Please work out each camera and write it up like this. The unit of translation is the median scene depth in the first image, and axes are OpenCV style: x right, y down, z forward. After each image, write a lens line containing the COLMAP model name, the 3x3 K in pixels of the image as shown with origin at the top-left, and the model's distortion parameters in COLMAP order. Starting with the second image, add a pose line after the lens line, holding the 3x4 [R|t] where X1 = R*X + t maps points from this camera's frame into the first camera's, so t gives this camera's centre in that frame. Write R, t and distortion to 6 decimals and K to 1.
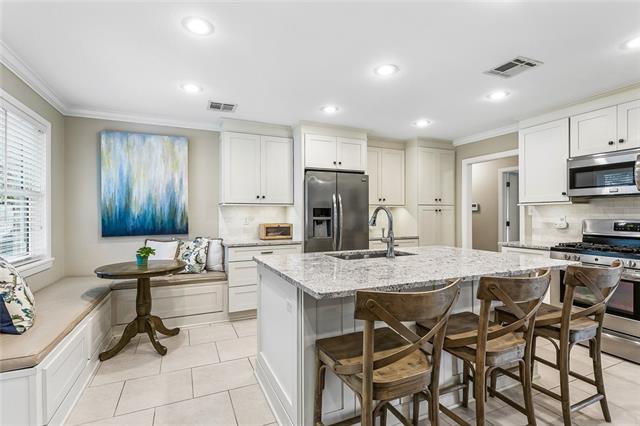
lens RADIAL K [[307.9, 0, 320.0], [0, 307.9, 213.0], [0, 0, 1]] dist [-0.001096, 0.000962]
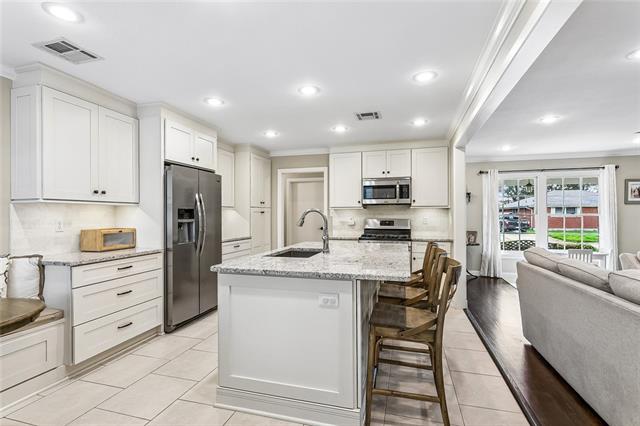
lens RADIAL K [[307.9, 0, 320.0], [0, 307.9, 213.0], [0, 0, 1]] dist [-0.001096, 0.000962]
pose [[0.644556, 0.004654, 0.764543, -0.409754], [-0.002792, 0.999989, -0.003734, -0.002162], [-0.764552, 0.000272, 0.644562, 0.149571]]
